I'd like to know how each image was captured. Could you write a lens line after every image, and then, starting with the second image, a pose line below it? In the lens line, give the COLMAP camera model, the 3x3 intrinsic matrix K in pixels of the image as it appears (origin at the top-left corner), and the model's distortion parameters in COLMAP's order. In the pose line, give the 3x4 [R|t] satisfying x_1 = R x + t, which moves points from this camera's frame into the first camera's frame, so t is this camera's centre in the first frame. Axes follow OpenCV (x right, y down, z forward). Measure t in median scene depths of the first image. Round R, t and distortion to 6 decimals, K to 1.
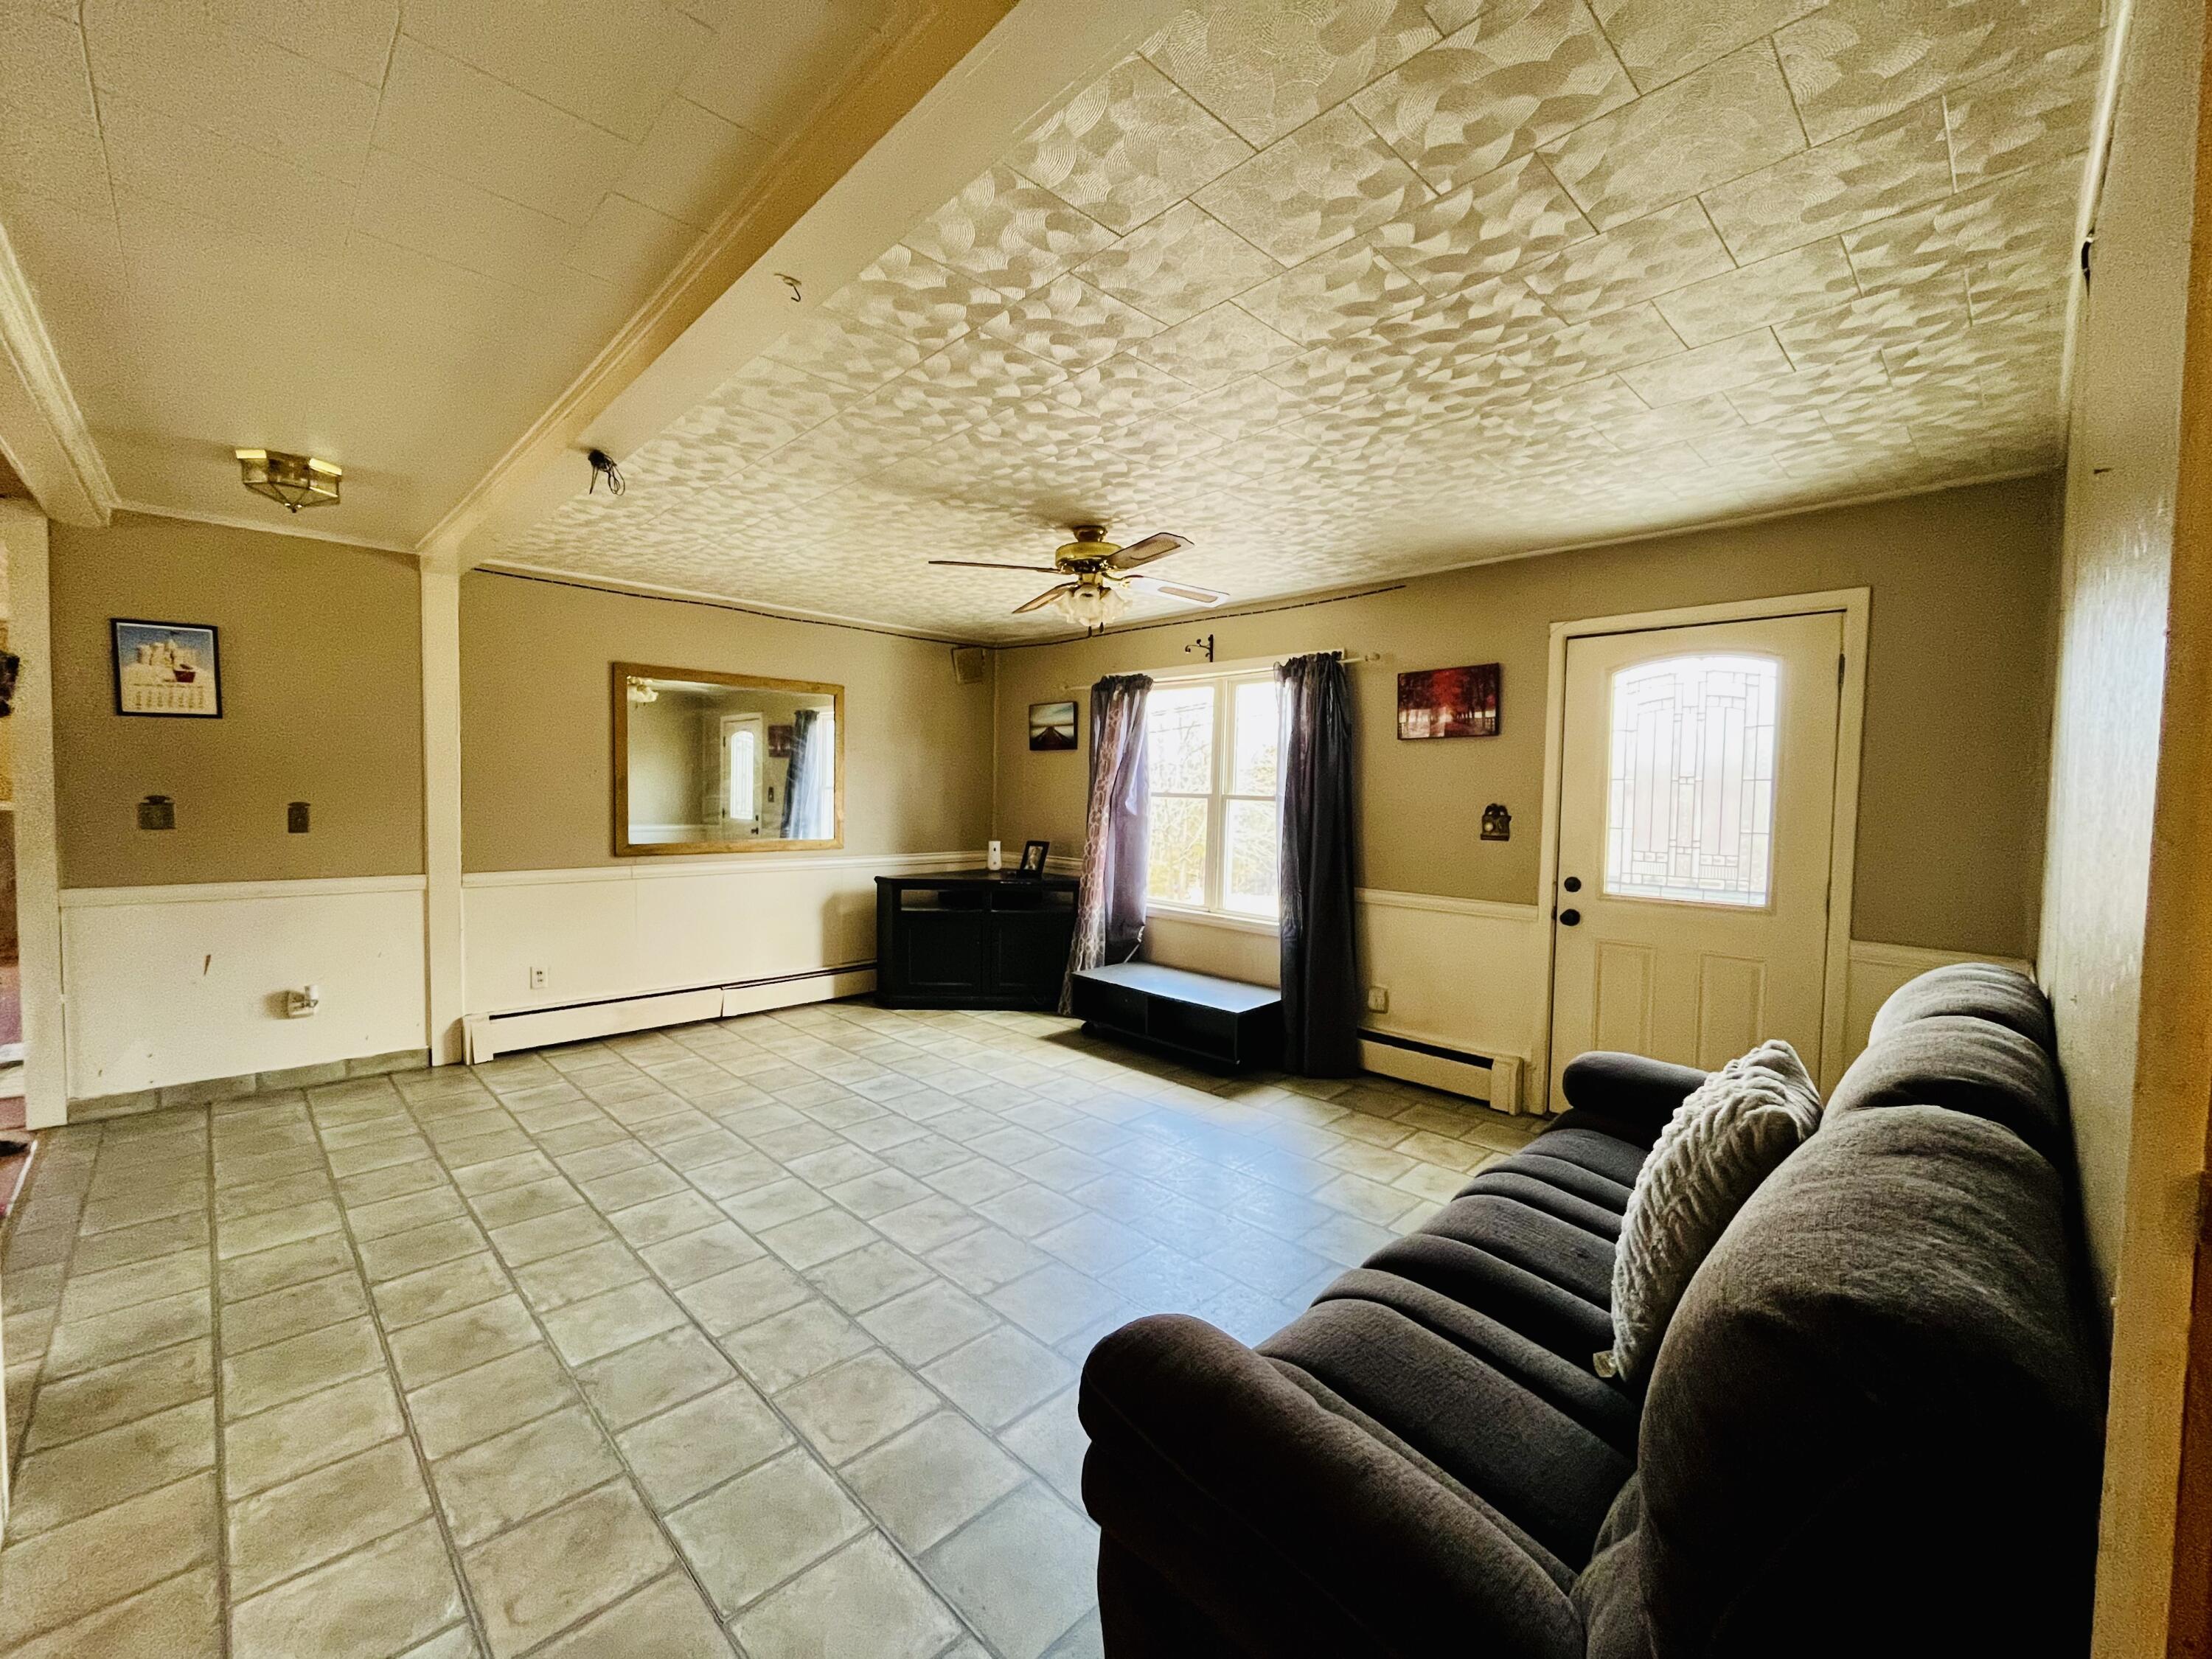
lens RADIAL K [[892.1, 0, 1104.0], [0, 892.1, 834.2], [0, 0, 1]] dist [-0.001653, -0.001519]
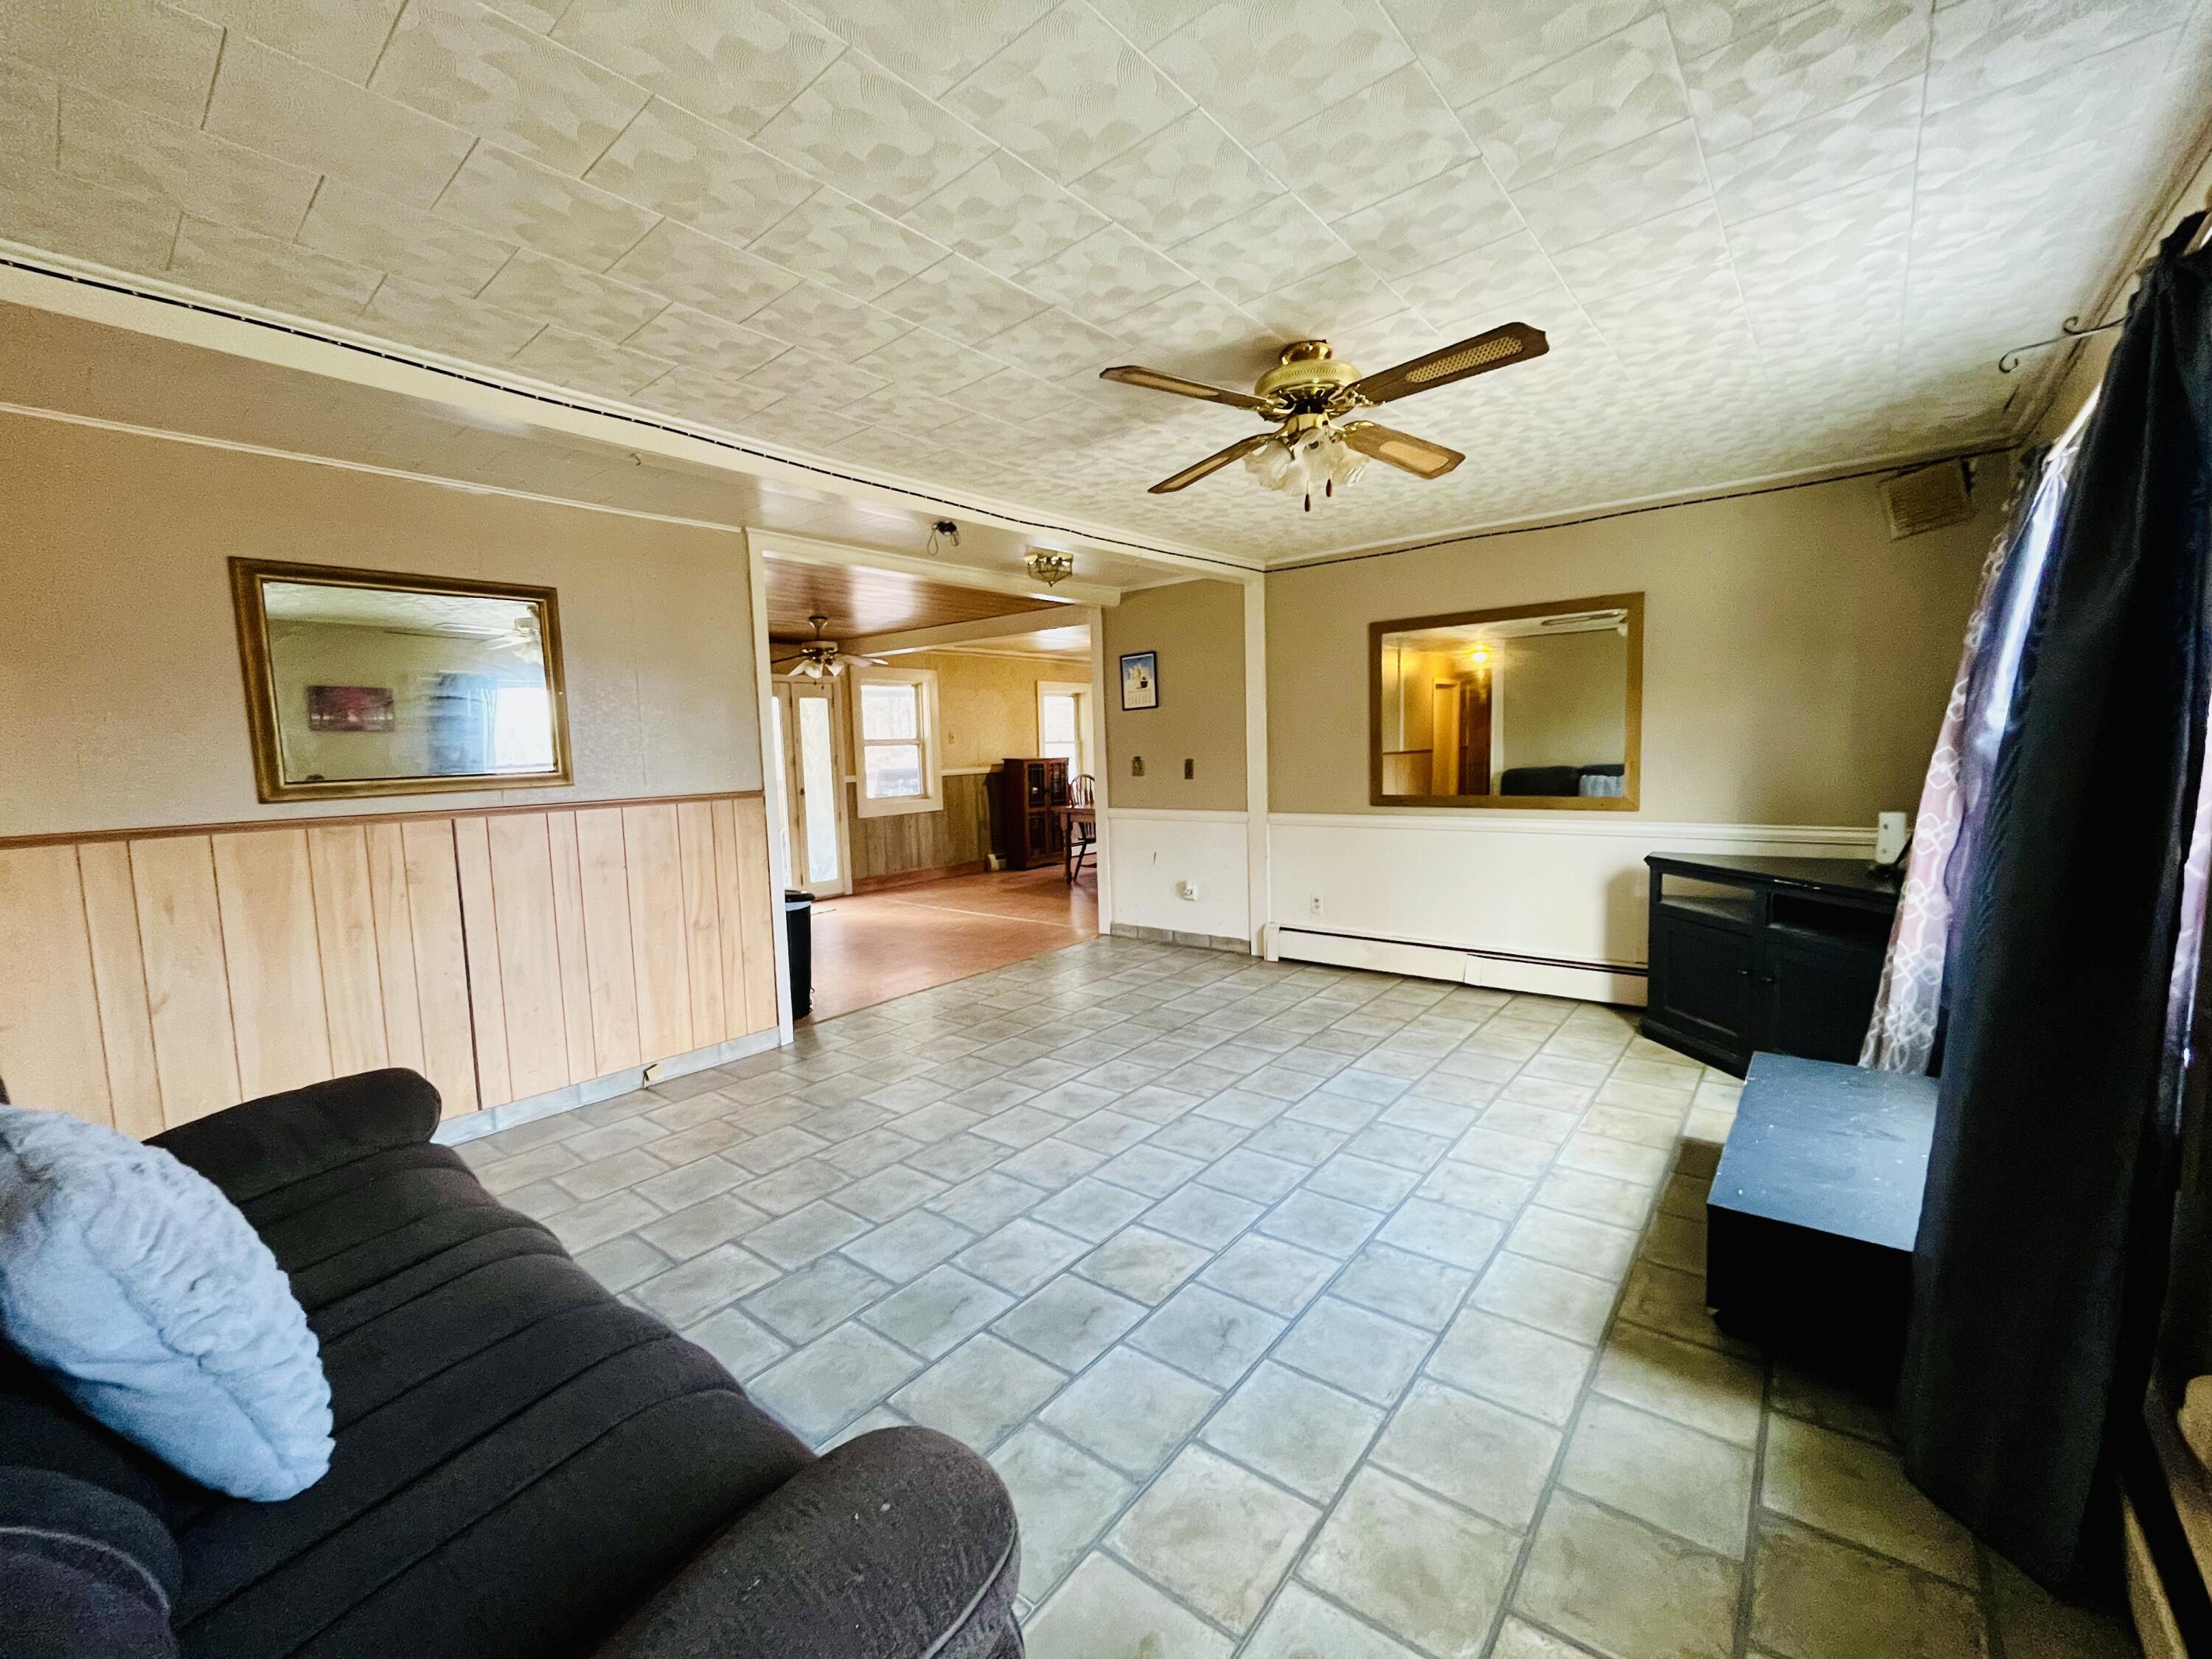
lens RADIAL K [[892.1, 0, 1100.9], [0, 892.1, 827.8], [0, 0, 1]] dist [-0.001653, -0.001519]
pose [[0.110427, 0.067715, -0.991575, 0.590722], [-0.017414, 0.997655, 0.066191, -0.016925], [0.993732, 0.009958, 0.111347, 0.681888]]
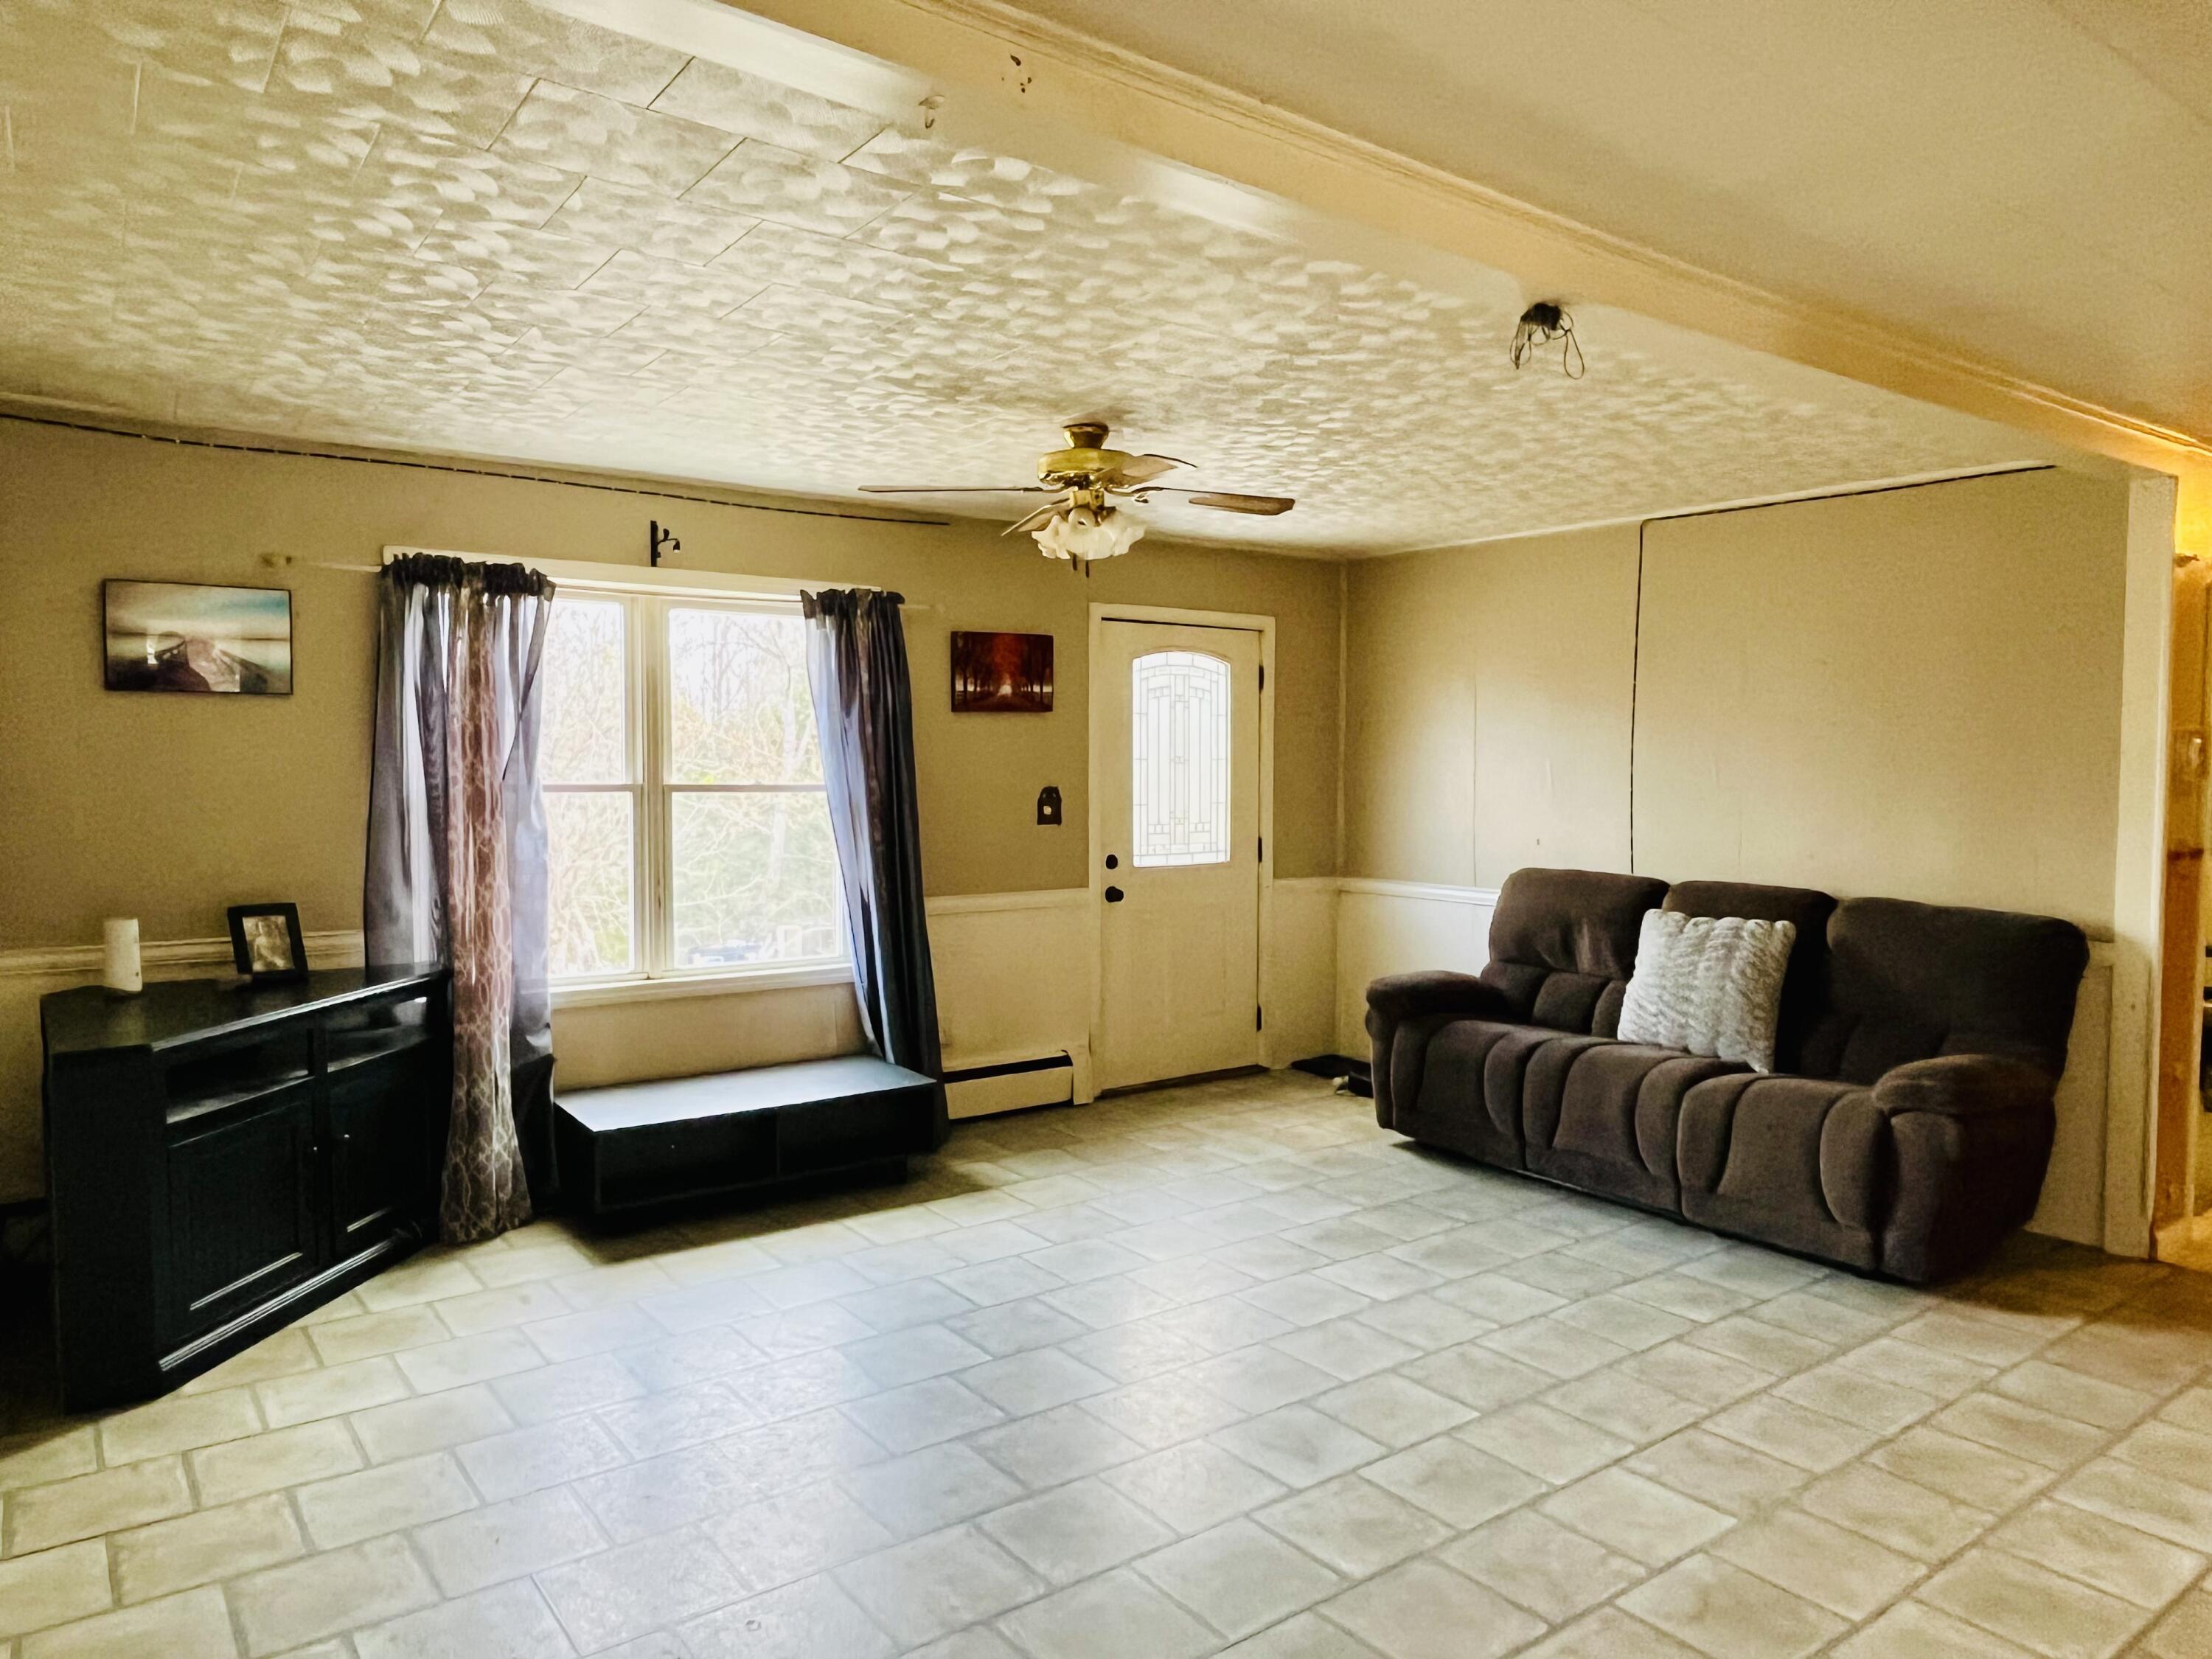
lens RADIAL K [[1453.6, 0, 1056.6], [0, 1453.6, 845.1], [0, 0, 1]] dist [-0.003315, 0.000402]
pose [[0.162957, -0.077085, 0.983617, -1.064614], [0.048105, 0.996378, 0.070115, -0.078610], [-0.985460, 0.035891, 0.166075, 0.743828]]
